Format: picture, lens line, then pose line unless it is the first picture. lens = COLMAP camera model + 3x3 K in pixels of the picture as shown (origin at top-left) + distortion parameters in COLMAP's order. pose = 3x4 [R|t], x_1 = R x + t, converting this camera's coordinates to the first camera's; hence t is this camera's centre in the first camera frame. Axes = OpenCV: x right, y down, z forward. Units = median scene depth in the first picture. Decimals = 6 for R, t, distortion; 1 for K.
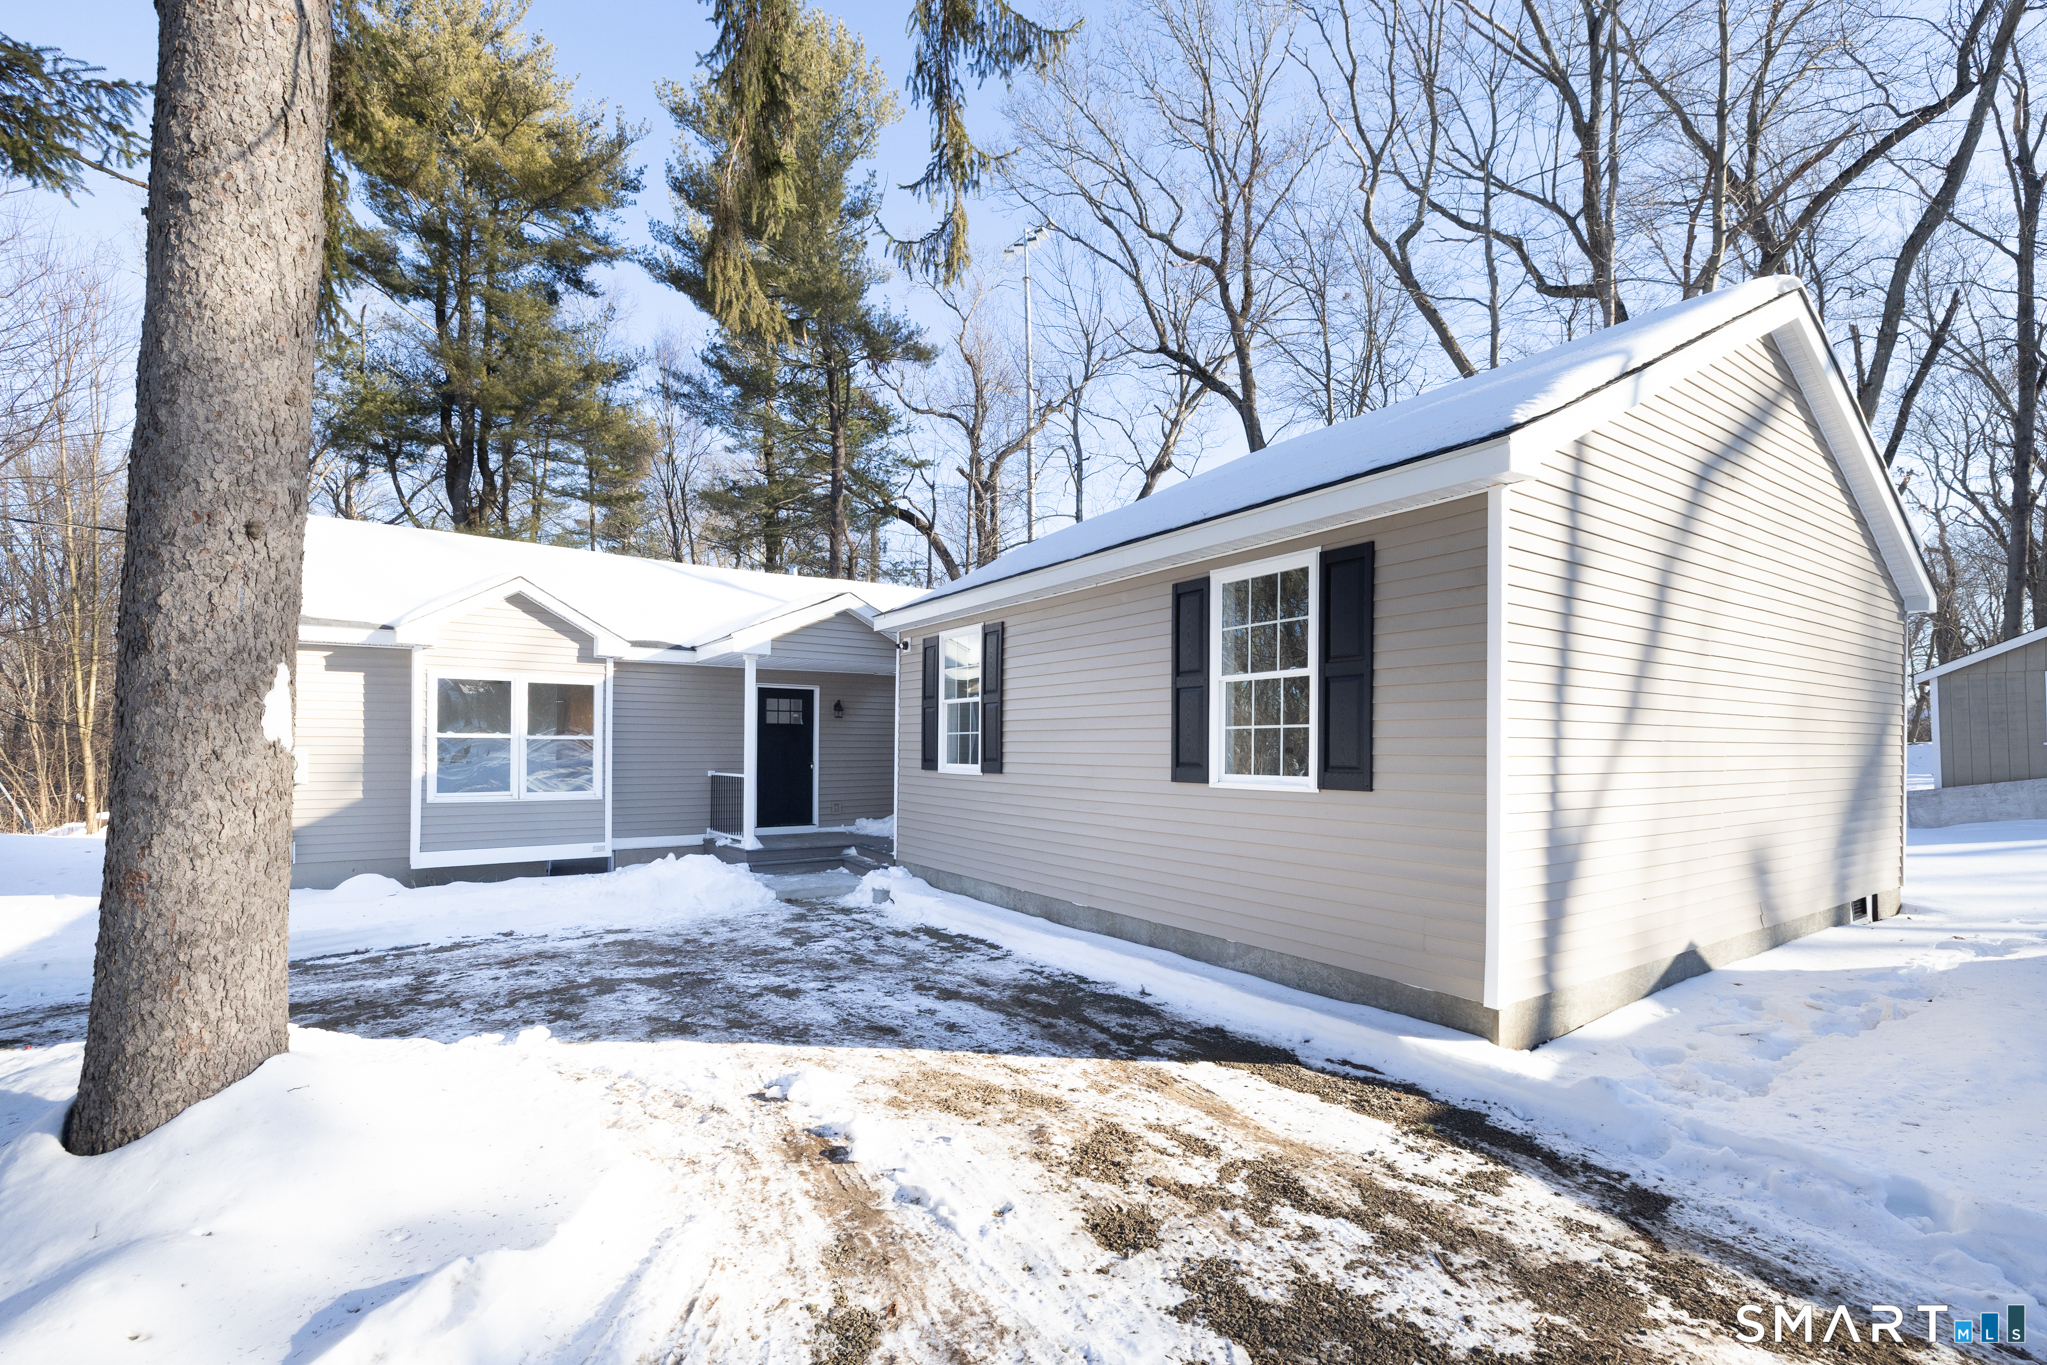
lens RADIAL K [[918.0, 0, 1055.7], [0, 918.0, 742.9], [0, 0, 1]] dist [0.000407, 0.000954]
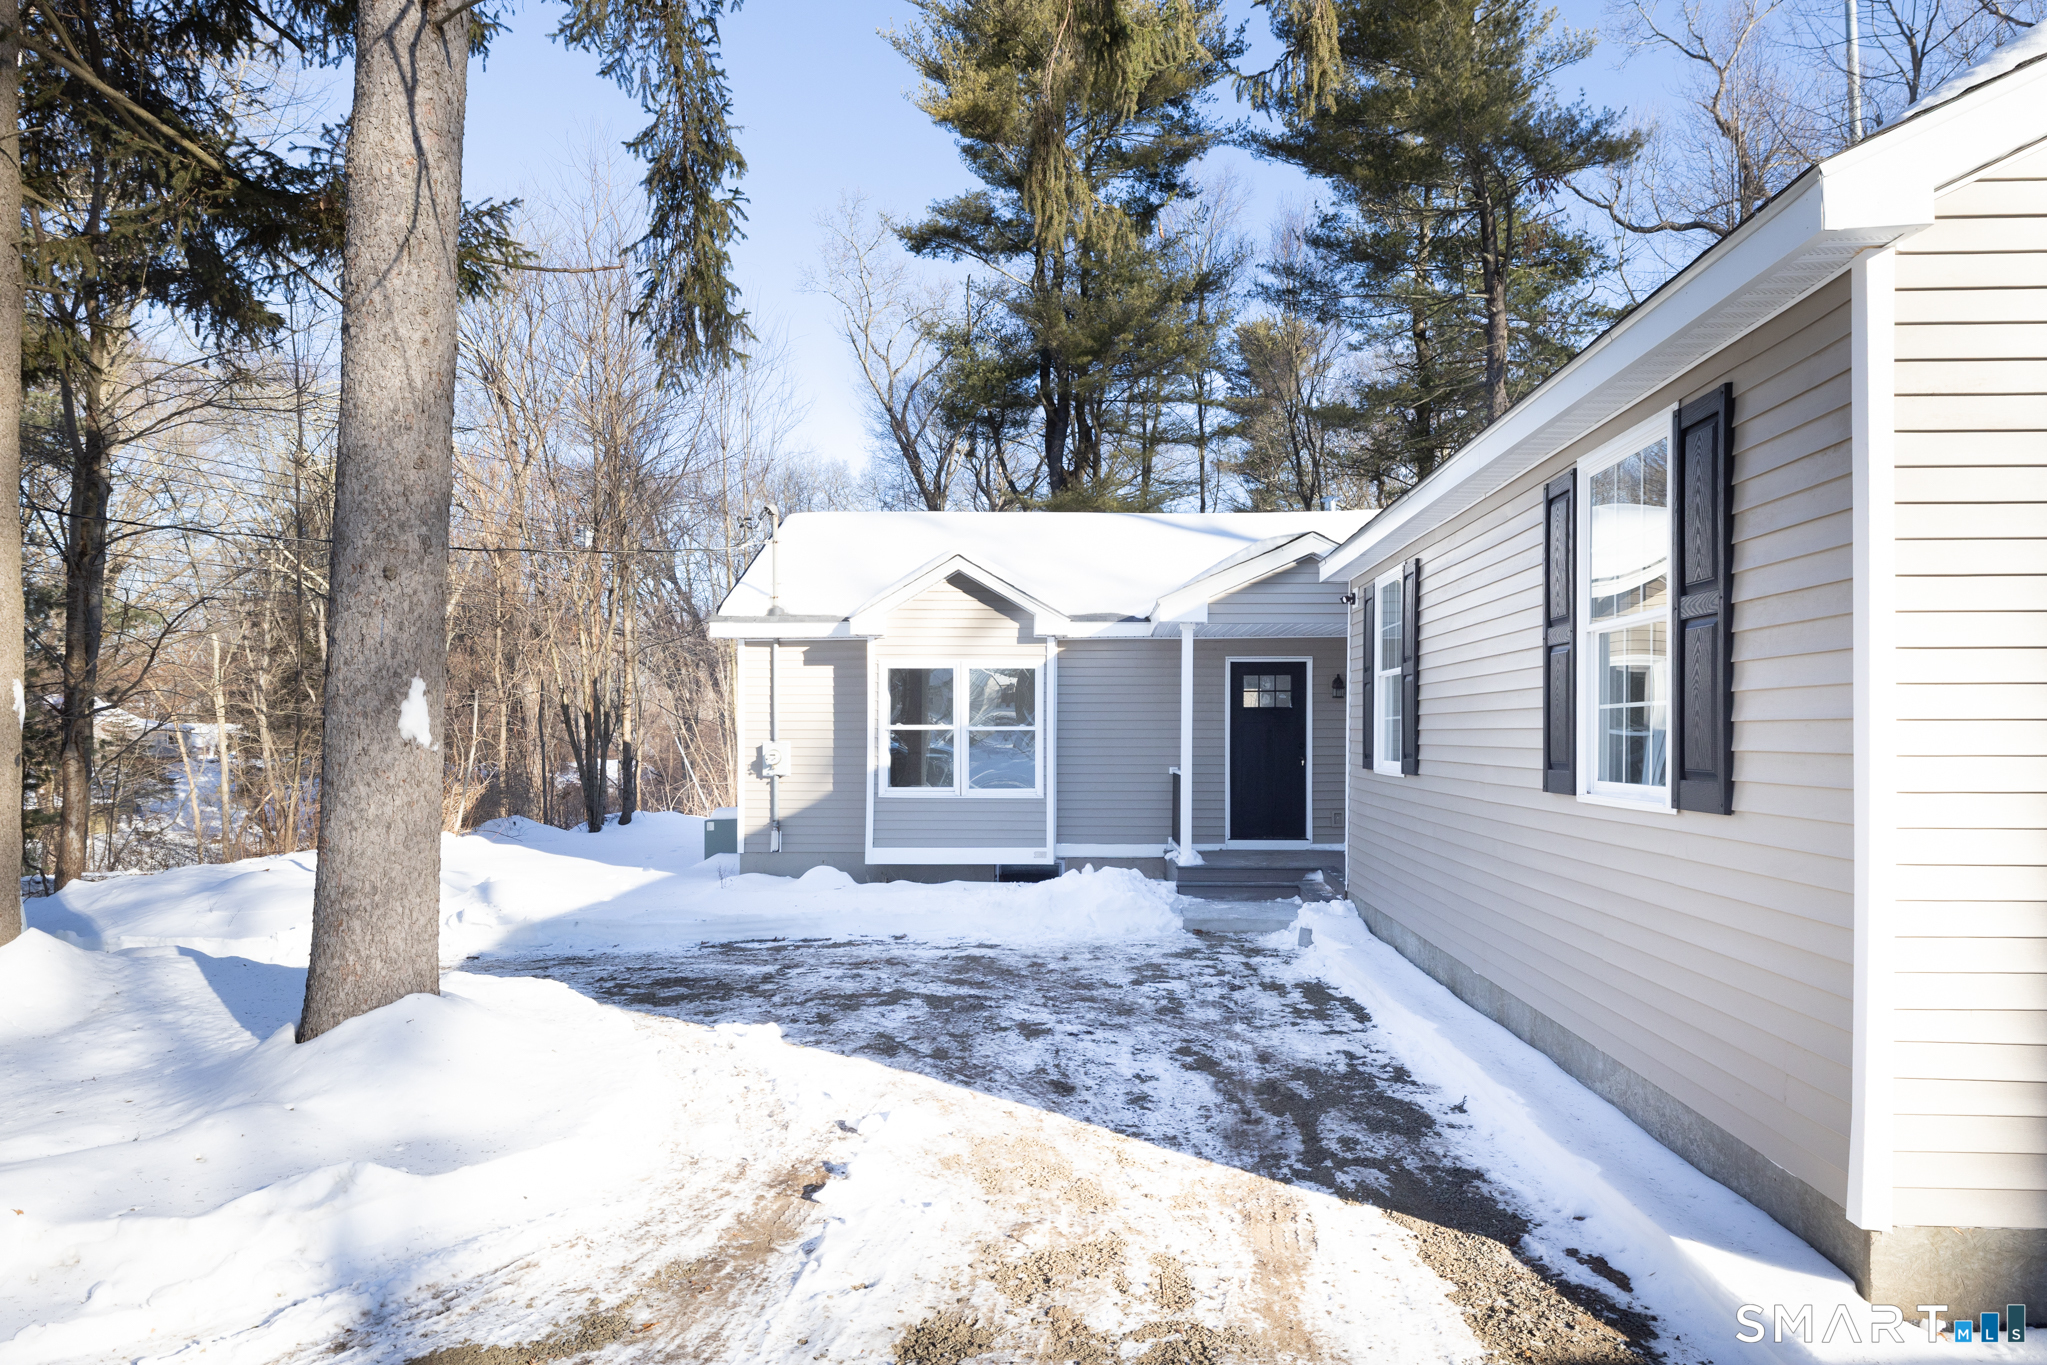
lens RADIAL K [[1251.1, 0, 1023.7], [0, 1251.1, 719.3], [0, 0, 1]] dist [-0.014912, 0.012972]
pose [[0.782734, -0.013201, -0.622216, 0.413167], [0.008275, 0.999907, -0.010805, -0.002183], [0.622301, 0.003309, 0.782771, 0.093965]]
